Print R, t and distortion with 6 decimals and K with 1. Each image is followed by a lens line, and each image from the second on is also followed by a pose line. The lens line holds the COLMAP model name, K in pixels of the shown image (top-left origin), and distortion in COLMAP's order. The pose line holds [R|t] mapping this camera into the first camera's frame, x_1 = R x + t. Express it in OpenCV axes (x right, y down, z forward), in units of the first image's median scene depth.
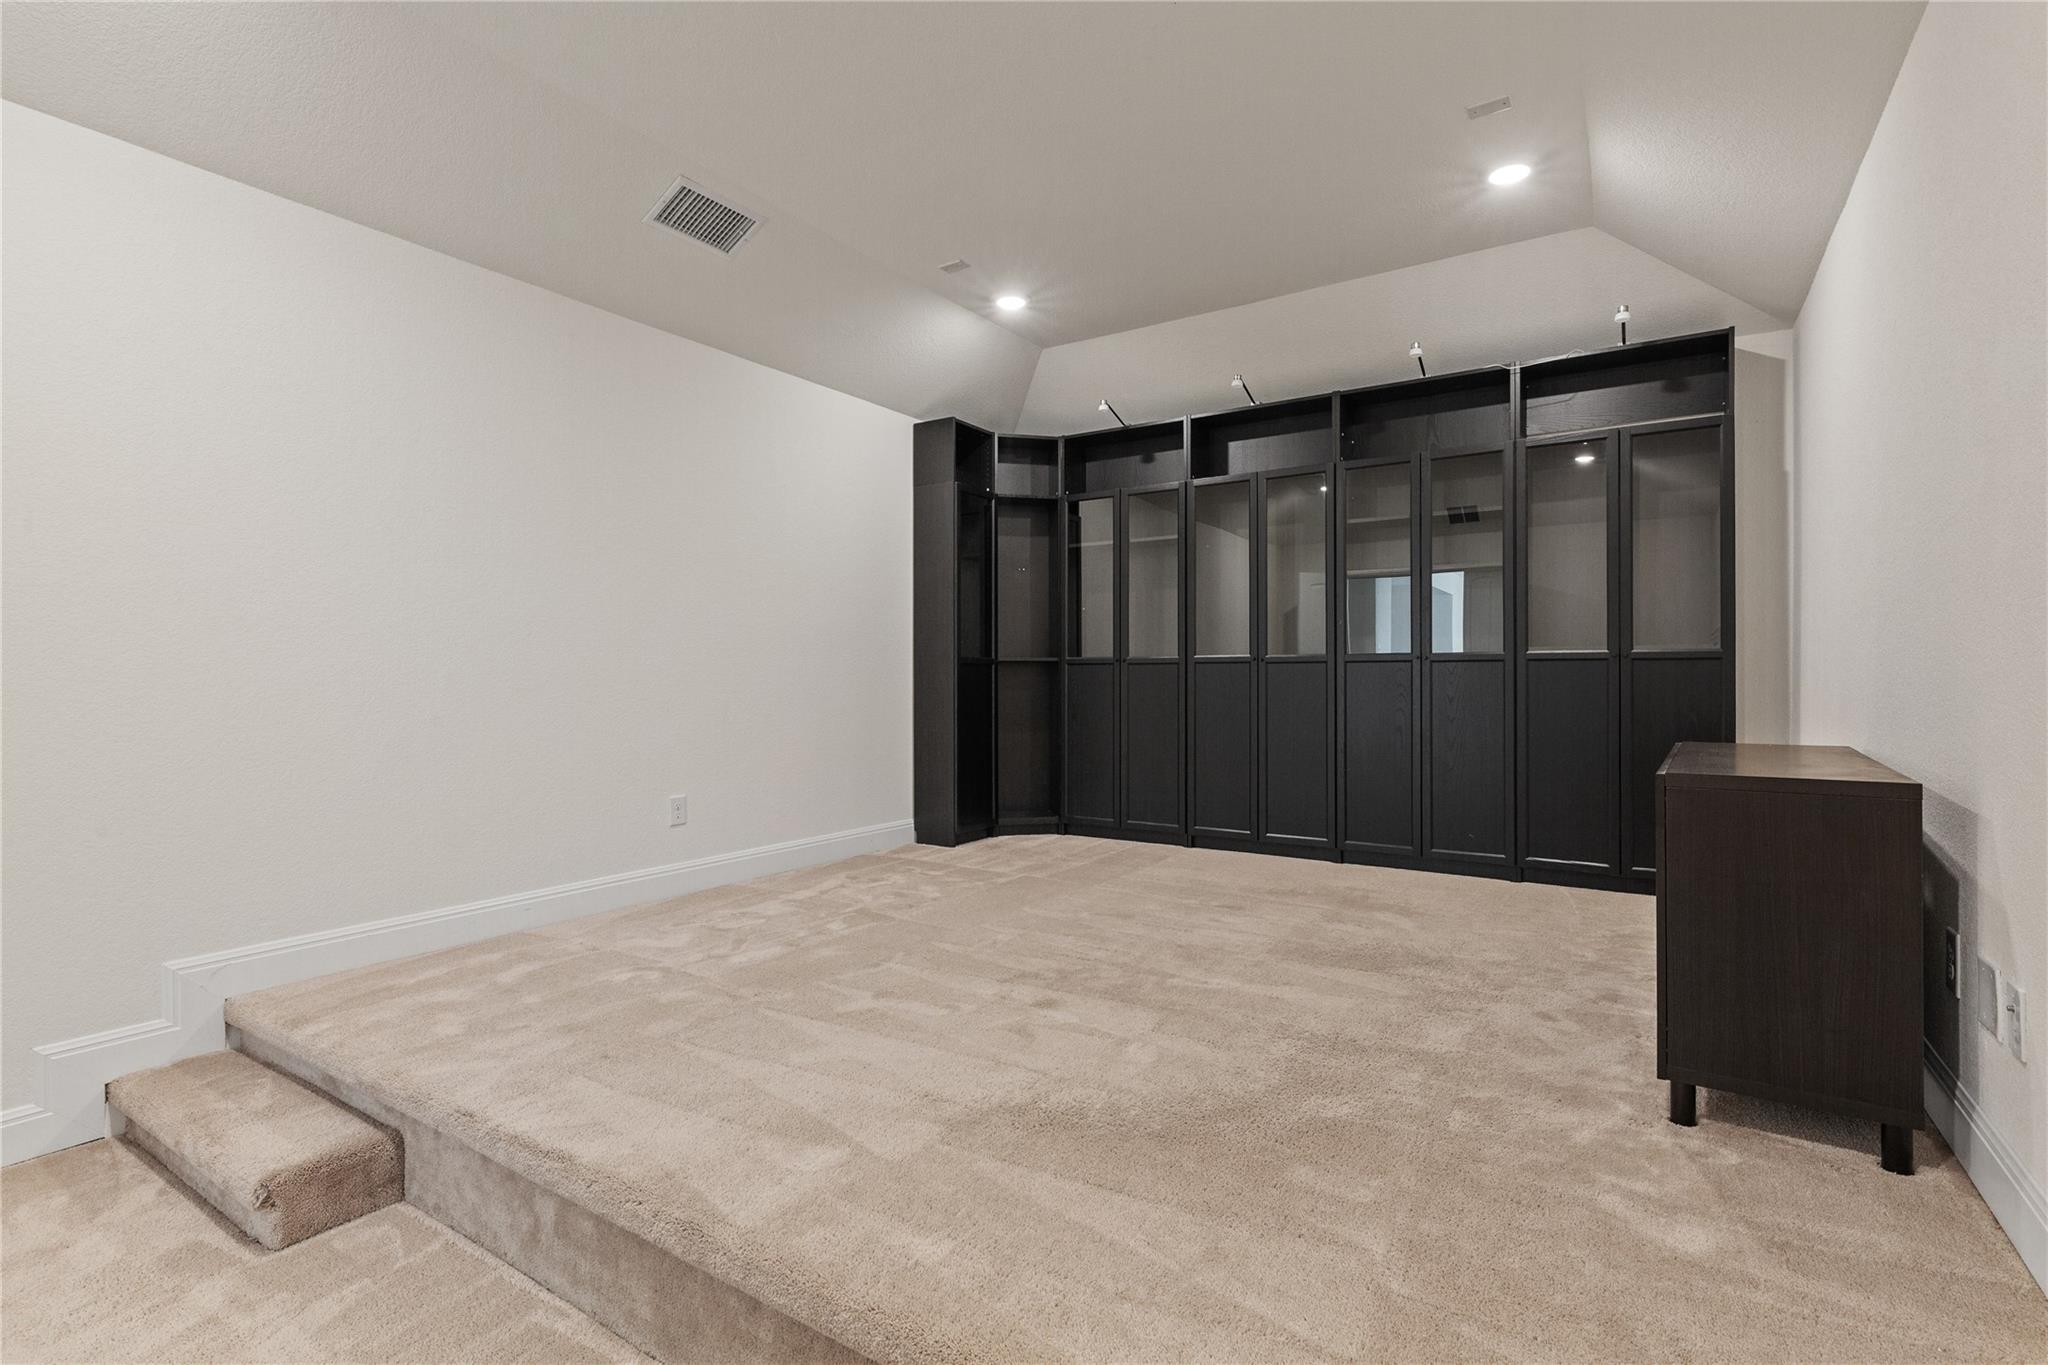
lens RADIAL K [[984.2, 0, 1023.9], [0, 984.2, 689.6], [0, 0, 1]] dist [-0.000388, 0.000592]
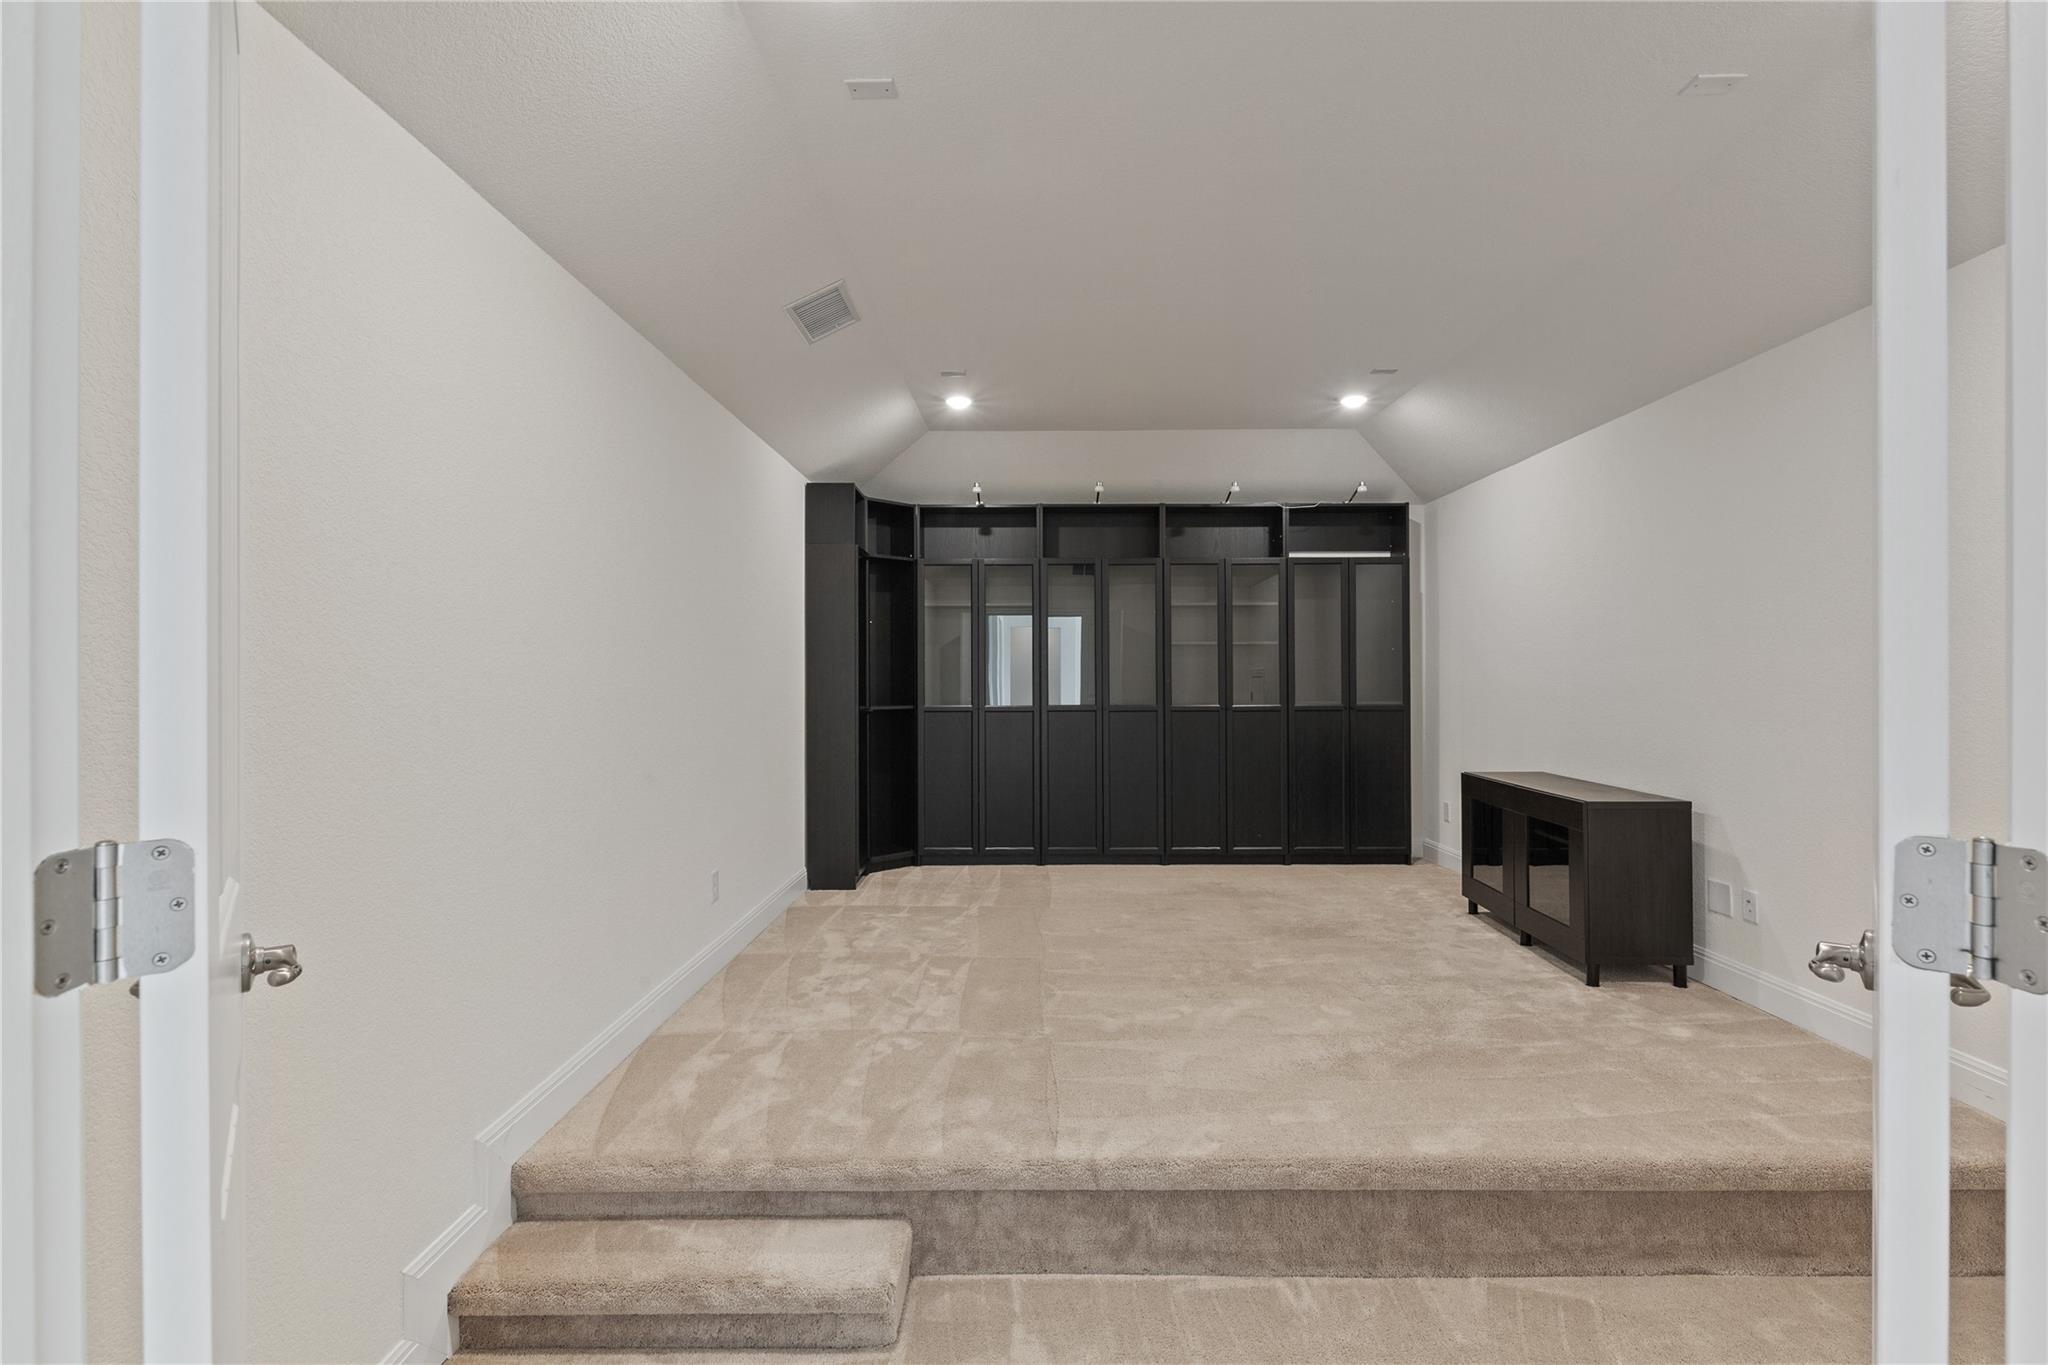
lens RADIAL K [[984.2, 0, 1039.5], [0, 984.2, 682.9], [0, 0, 1]] dist [-0.000388, 0.000592]
pose [[0.824134, -0.001375, 0.566393, -0.916137], [0.007821, 0.999929, -0.008953, -0.091604], [-0.566341, 0.011808, 0.824086, 0.036109]]
